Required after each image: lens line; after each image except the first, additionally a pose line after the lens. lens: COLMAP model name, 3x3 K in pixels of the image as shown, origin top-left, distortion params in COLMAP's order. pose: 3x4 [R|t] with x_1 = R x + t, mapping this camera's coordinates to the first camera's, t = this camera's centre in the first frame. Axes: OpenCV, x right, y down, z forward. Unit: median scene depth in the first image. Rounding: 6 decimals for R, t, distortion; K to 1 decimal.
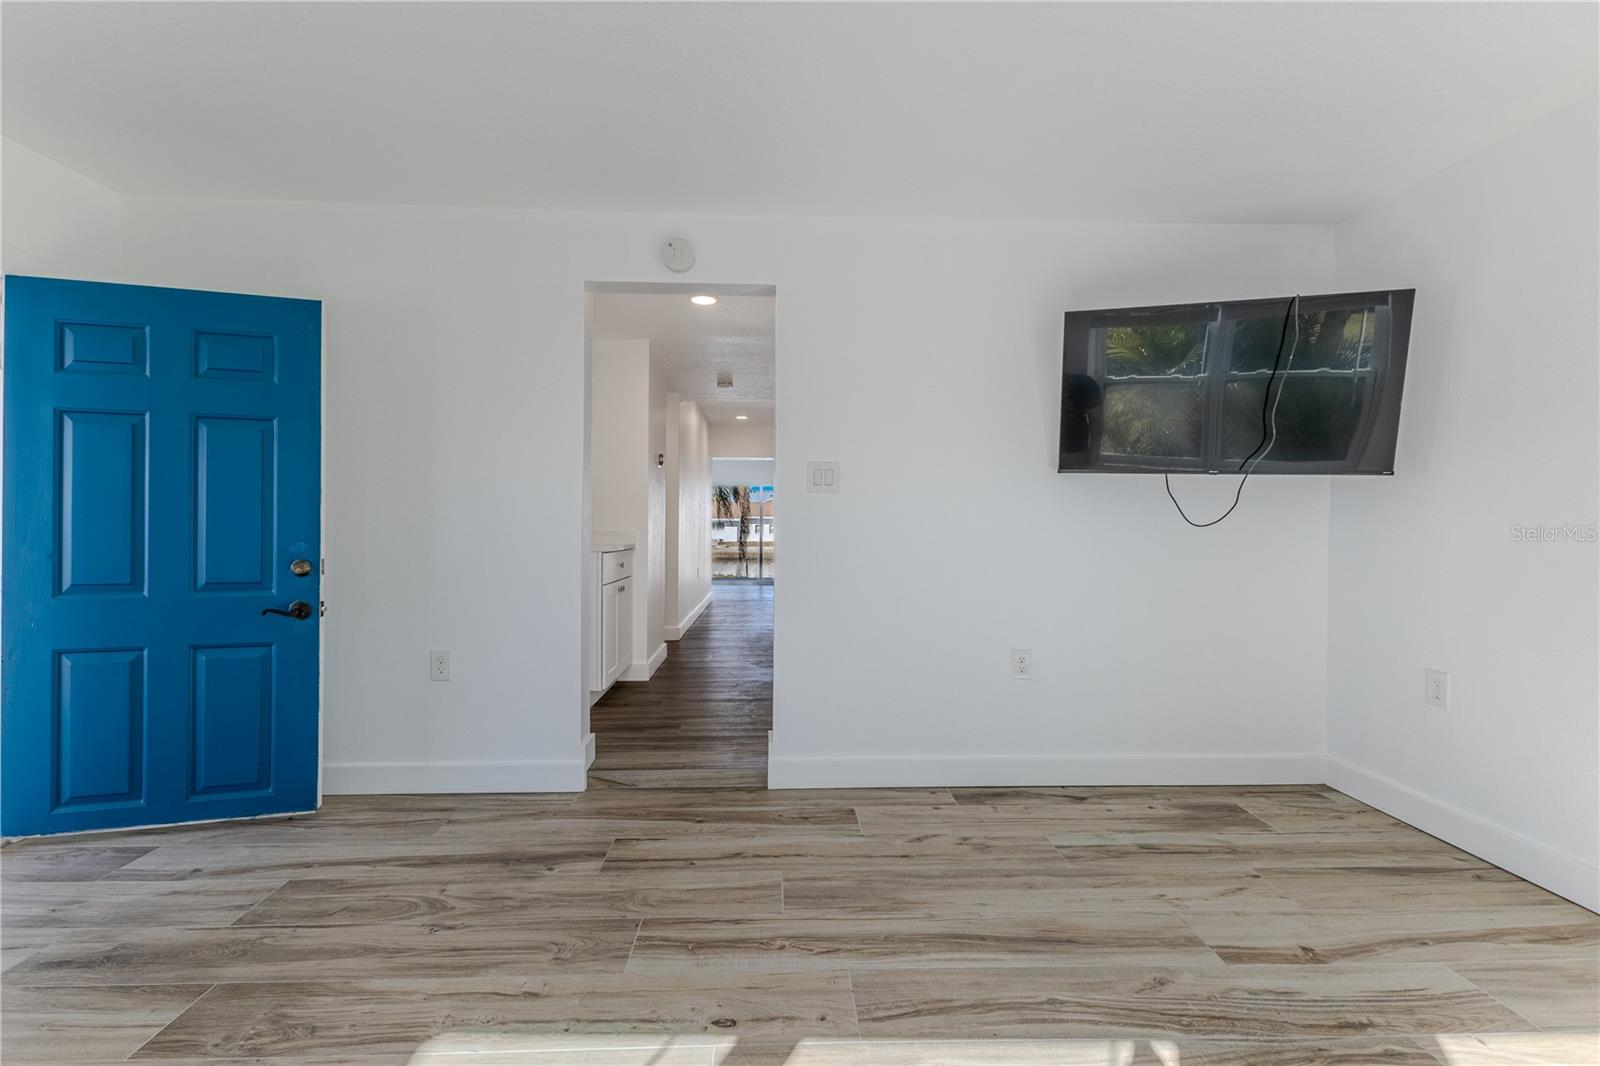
lens RADIAL K [[713.7, 0, 773.8], [0, 713.7, 523.9], [0, 0, 1]] dist [0.010101, -0.000209]
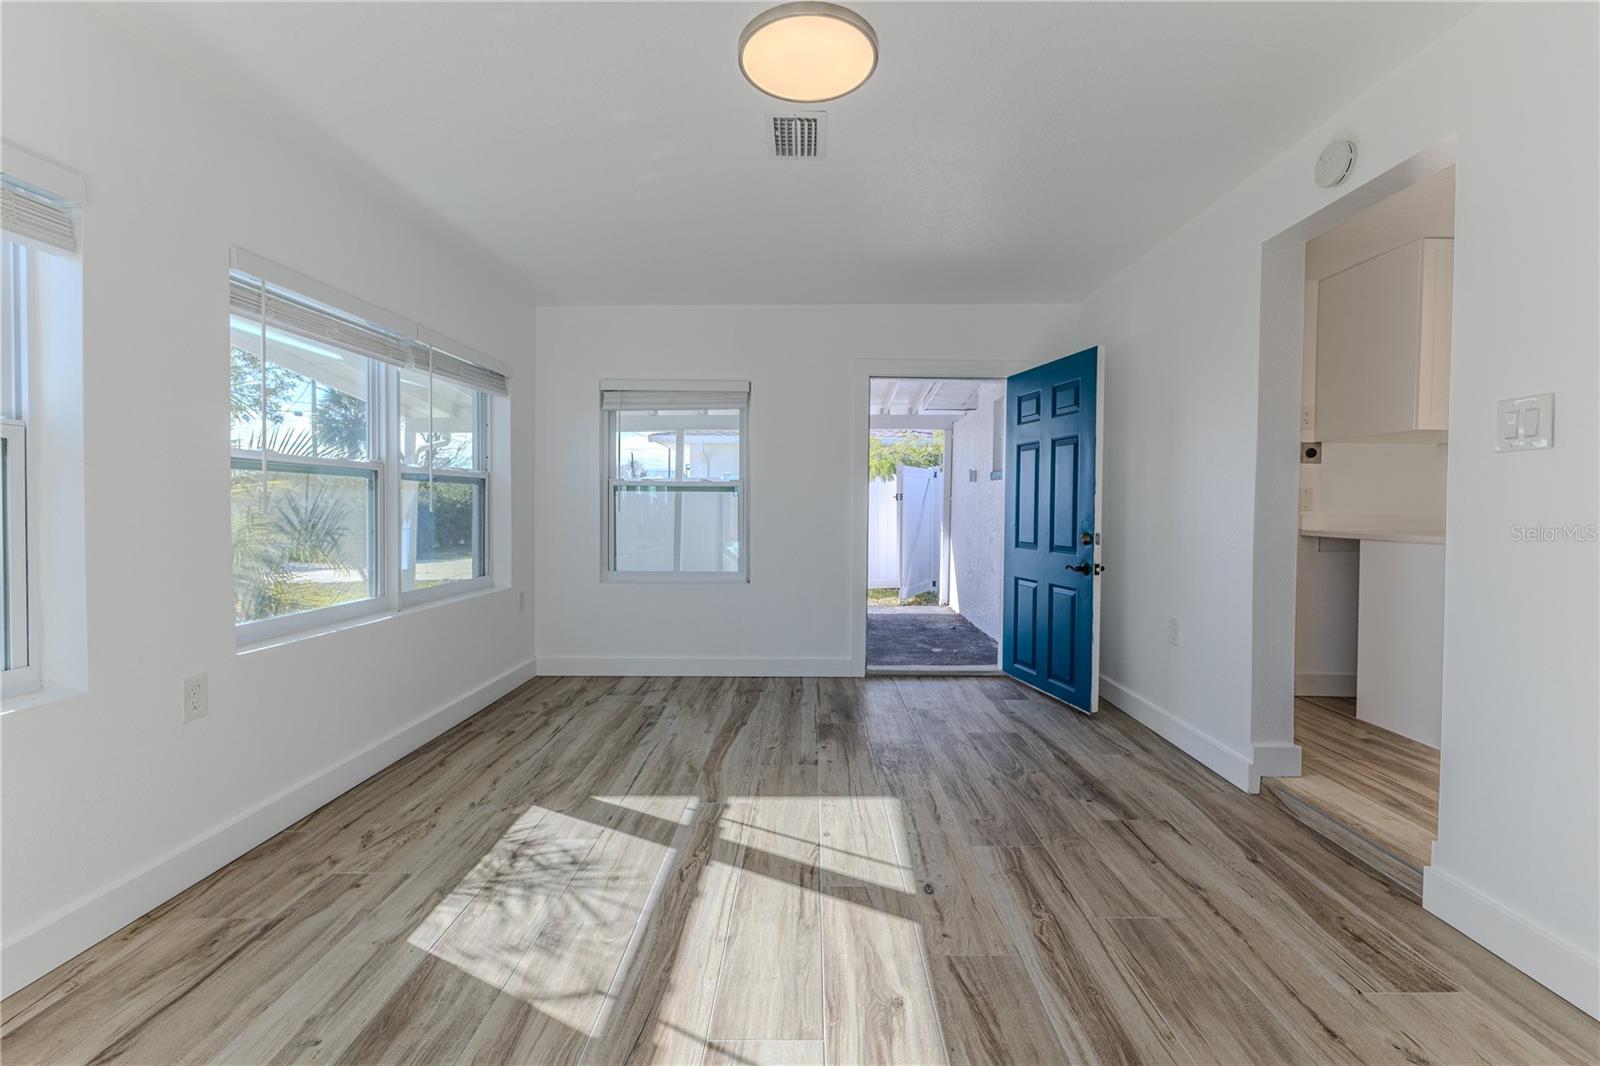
lens RADIAL K [[691.4, 0, 806.0], [0, 691.4, 528.1], [0, 0, 1]] dist [0.010561, -0.000844]
pose [[-0.042239, 0.026529, -0.998755, 0.847268], [-0.001944, 0.999643, 0.026634, 0.006497], [0.999106, 0.003067, -0.042173, 0.595710]]
